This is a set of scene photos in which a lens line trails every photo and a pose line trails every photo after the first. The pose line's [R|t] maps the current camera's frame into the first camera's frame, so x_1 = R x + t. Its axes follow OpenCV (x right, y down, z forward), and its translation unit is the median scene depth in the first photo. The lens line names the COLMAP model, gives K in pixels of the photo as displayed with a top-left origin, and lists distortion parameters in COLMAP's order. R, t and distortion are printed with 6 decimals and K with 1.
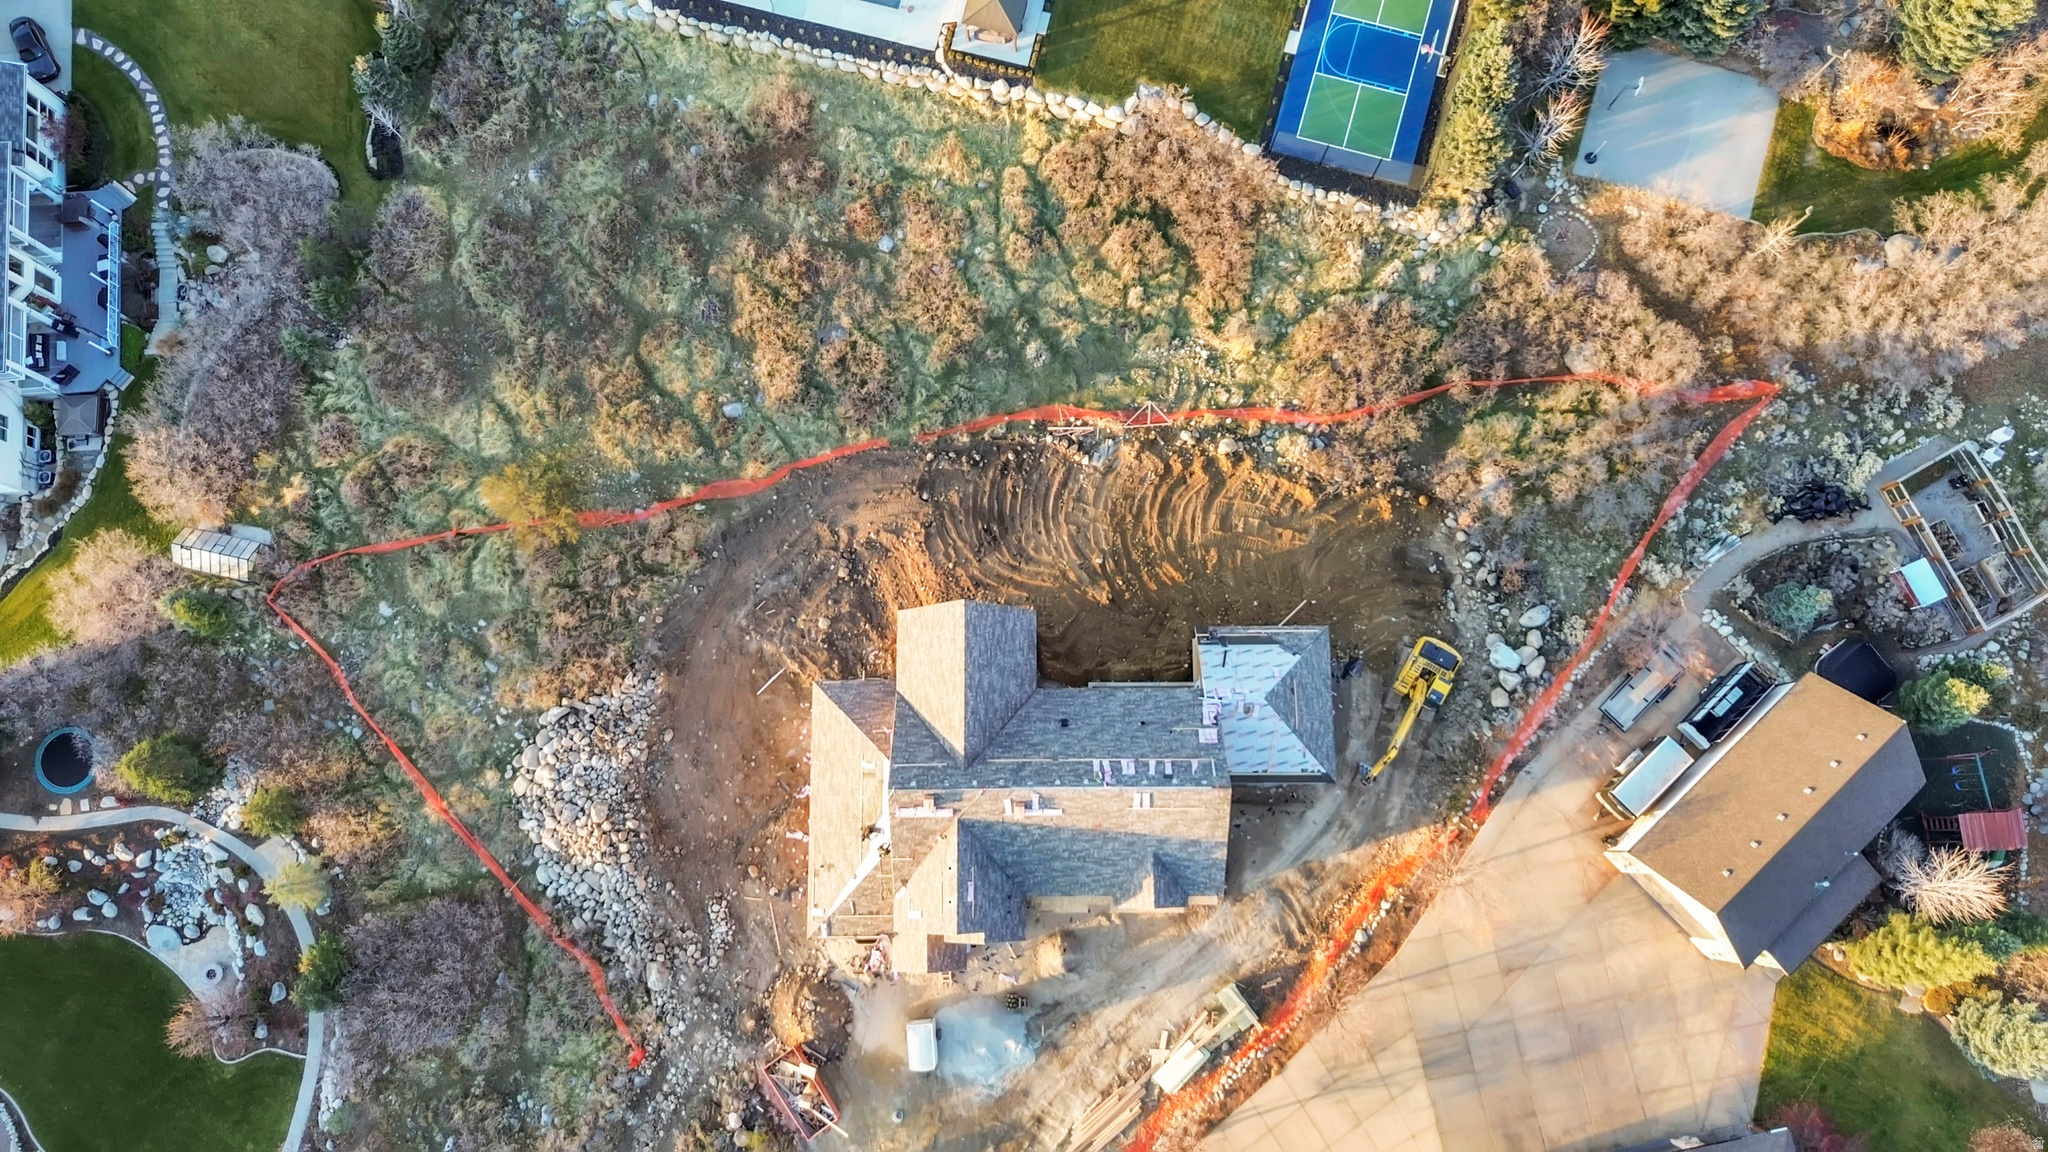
lens RADIAL K [[1431.9, 0, 1024.0], [0, 1431.9, 576.0], [0, 0, 1]] dist [0.095863, -0.098309]
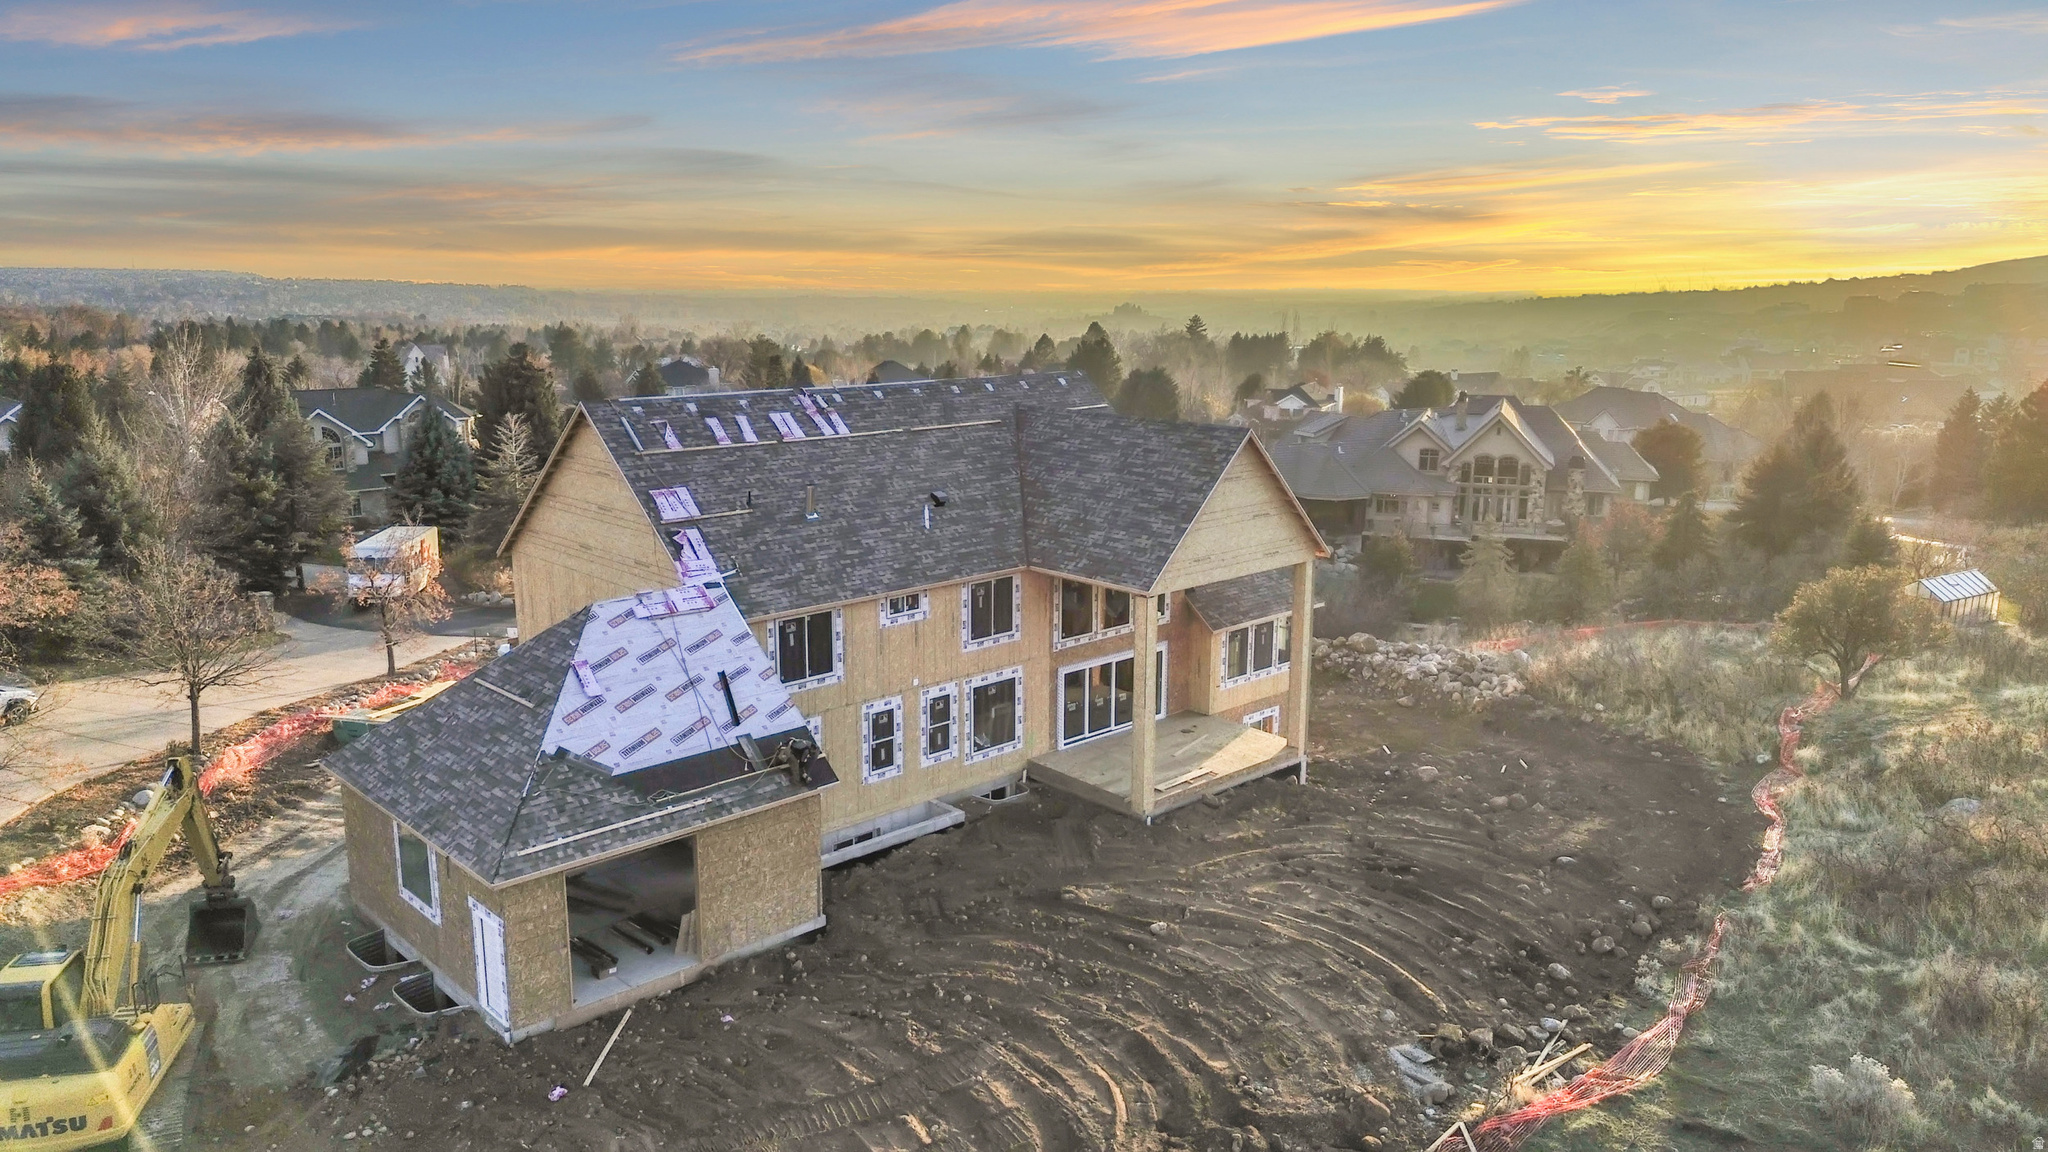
lens RADIAL K [[1431.9, 0, 1024.0], [0, 1431.9, 576.0], [0, 0, 1]] dist [0.095863, -0.098309]
pose [[-0.734032, 0.147567, -0.662888, 0.358234], [-0.669619, 0.005392, 0.742686, -0.304692], [0.113170, 0.989037, 0.094856, 1.010187]]
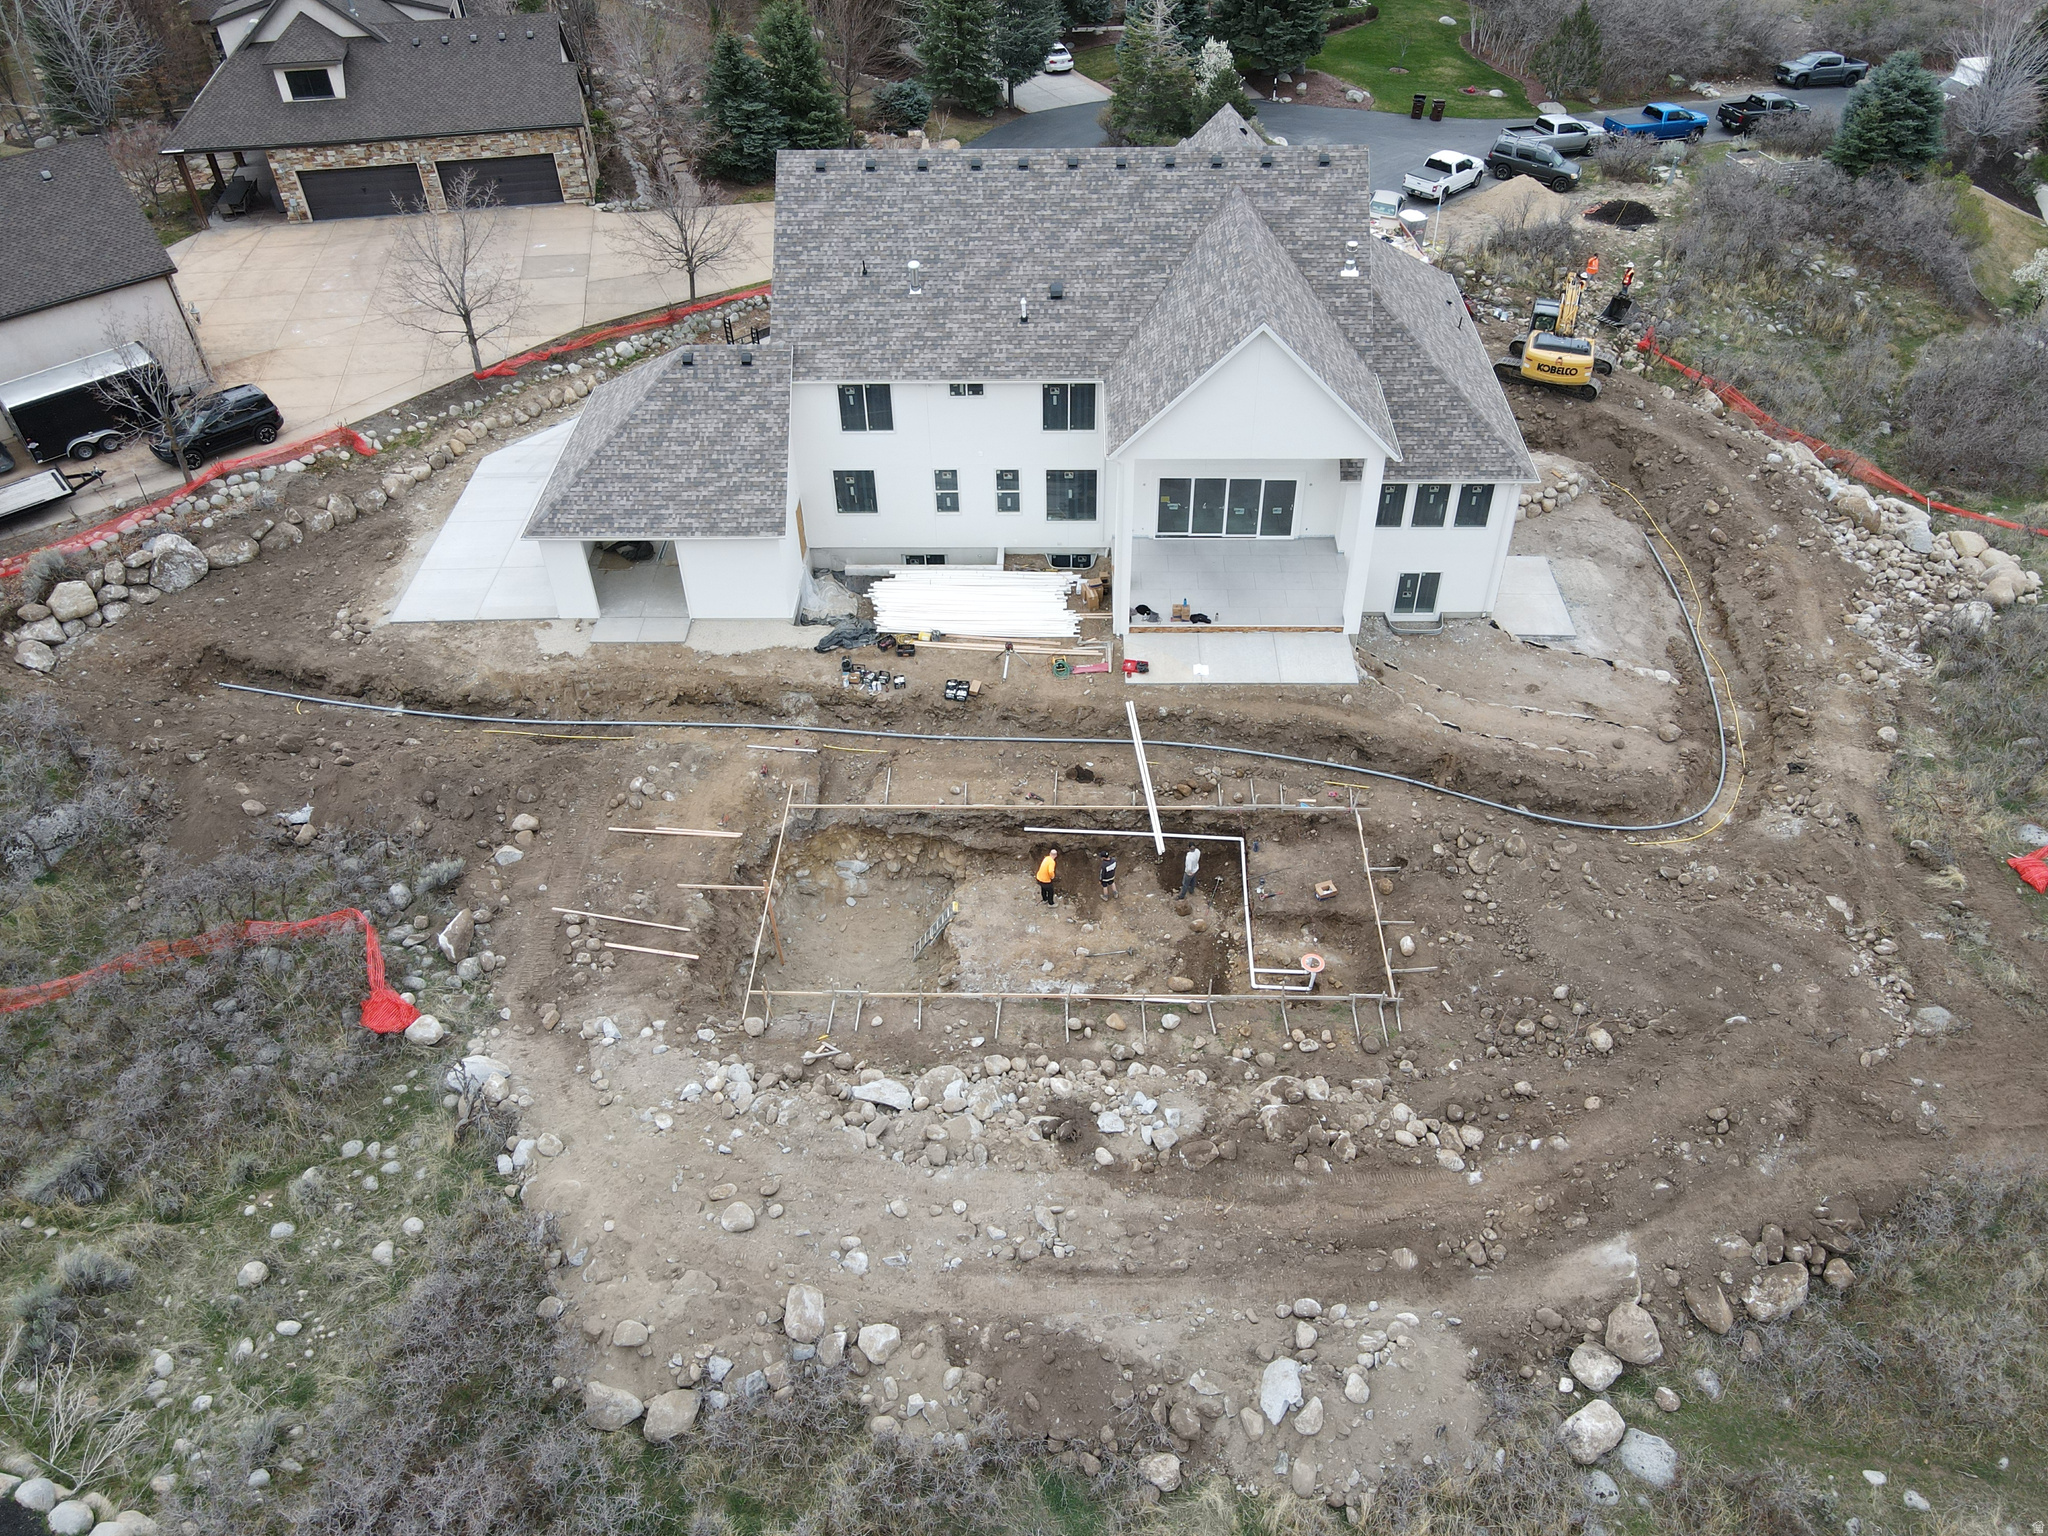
lens RADIAL K [[1500.4, 0, 1027.2], [0, 1500.4, 741.0], [0, 0, 1]] dist [0.003726, 0.026166]
pose [[-0.999044, -0.002985, 0.043616, 0.014442], [0.038729, -0.523236, 0.851308, -0.486948], [0.020280, 0.852183, 0.522851, 0.871102]]
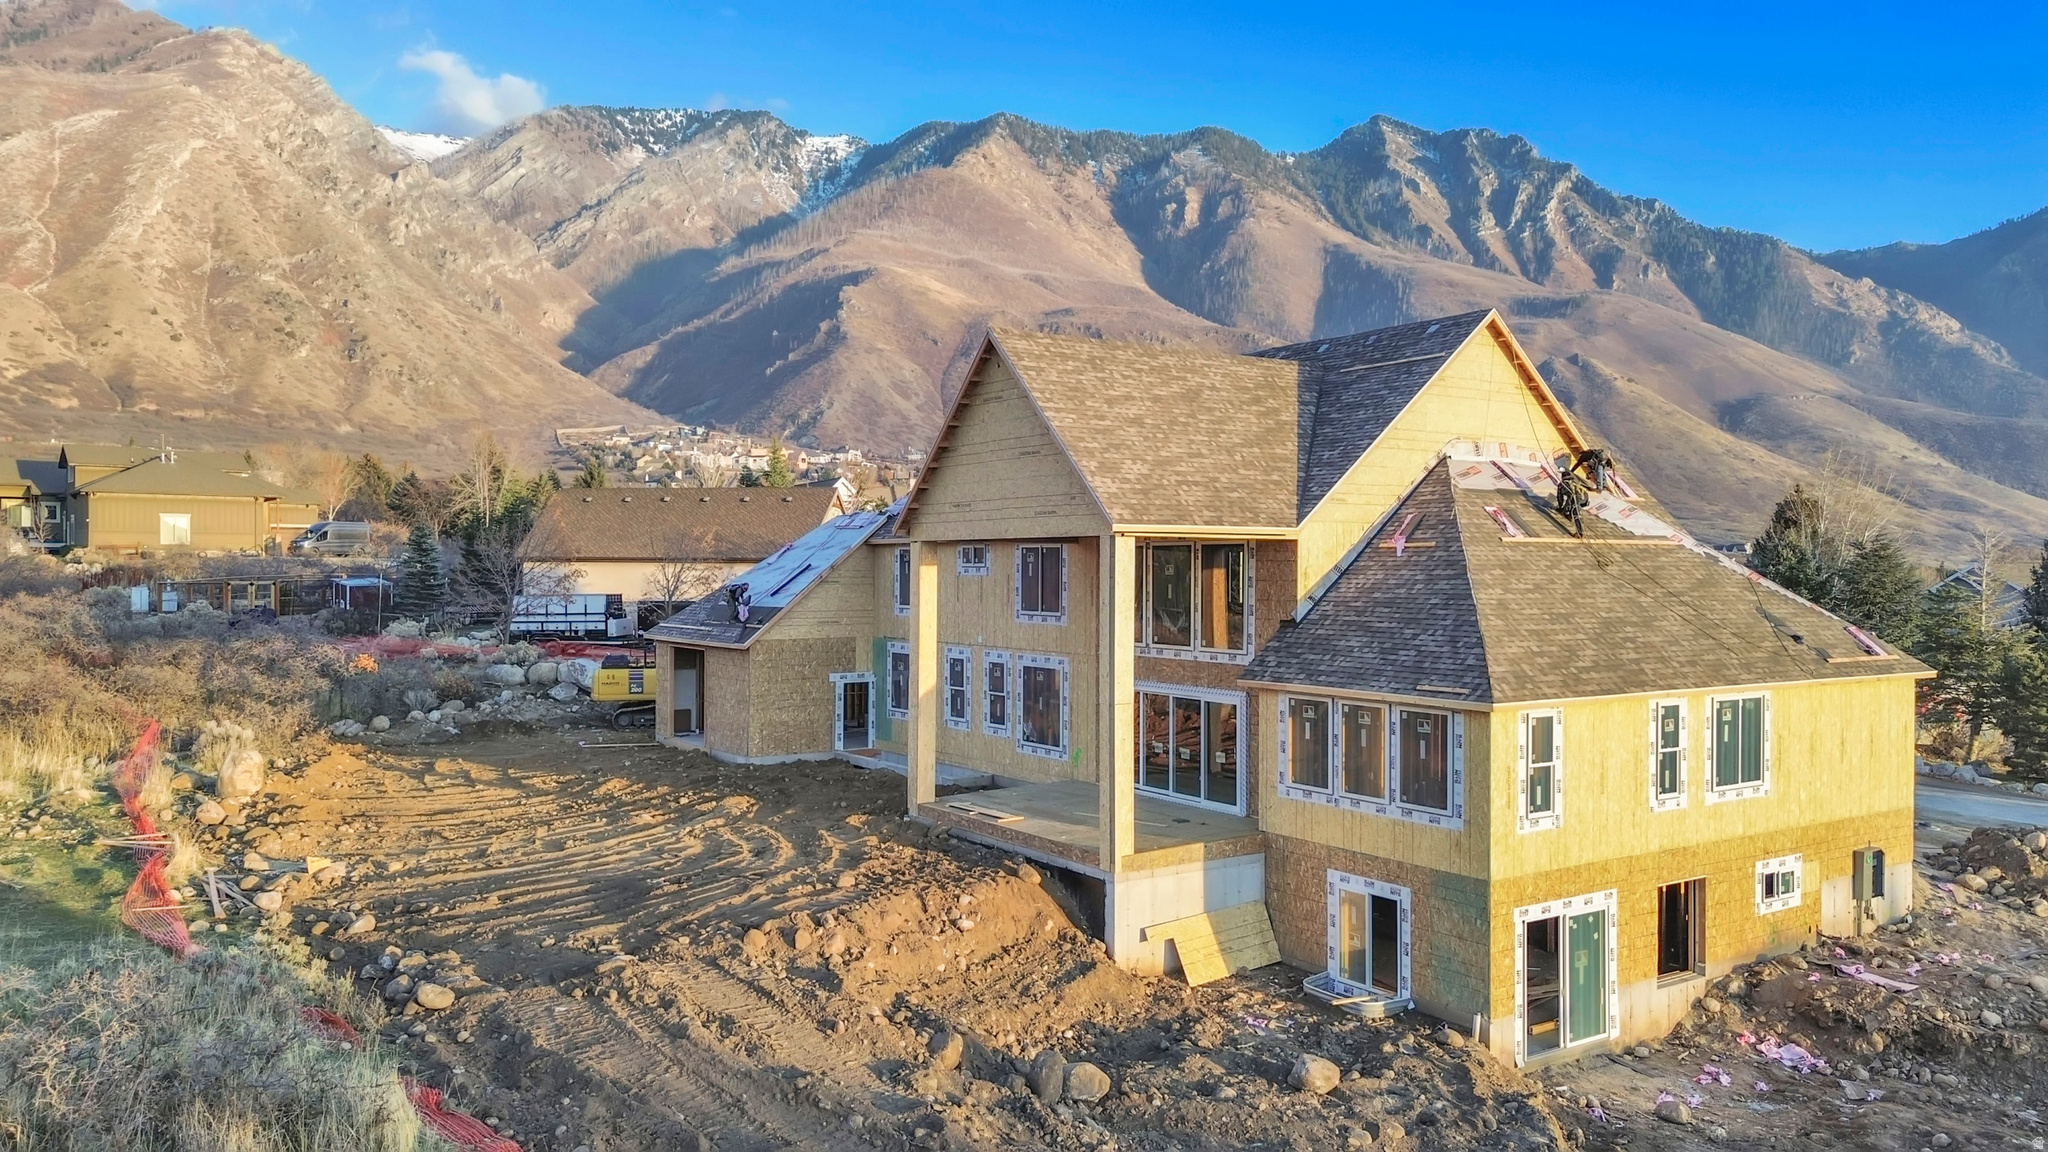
lens RADIAL K [[1443.6, 0, 1029.4], [0, 1443.6, 587.2], [0, 0, 1]] dist [0.070424, -0.067429]
pose [[-0.562884, -0.005782, 0.826516, -0.354986], [0.815023, 0.162439, 0.556193, -0.170312], [-0.137474, 0.986702, -0.086722, 1.112646]]
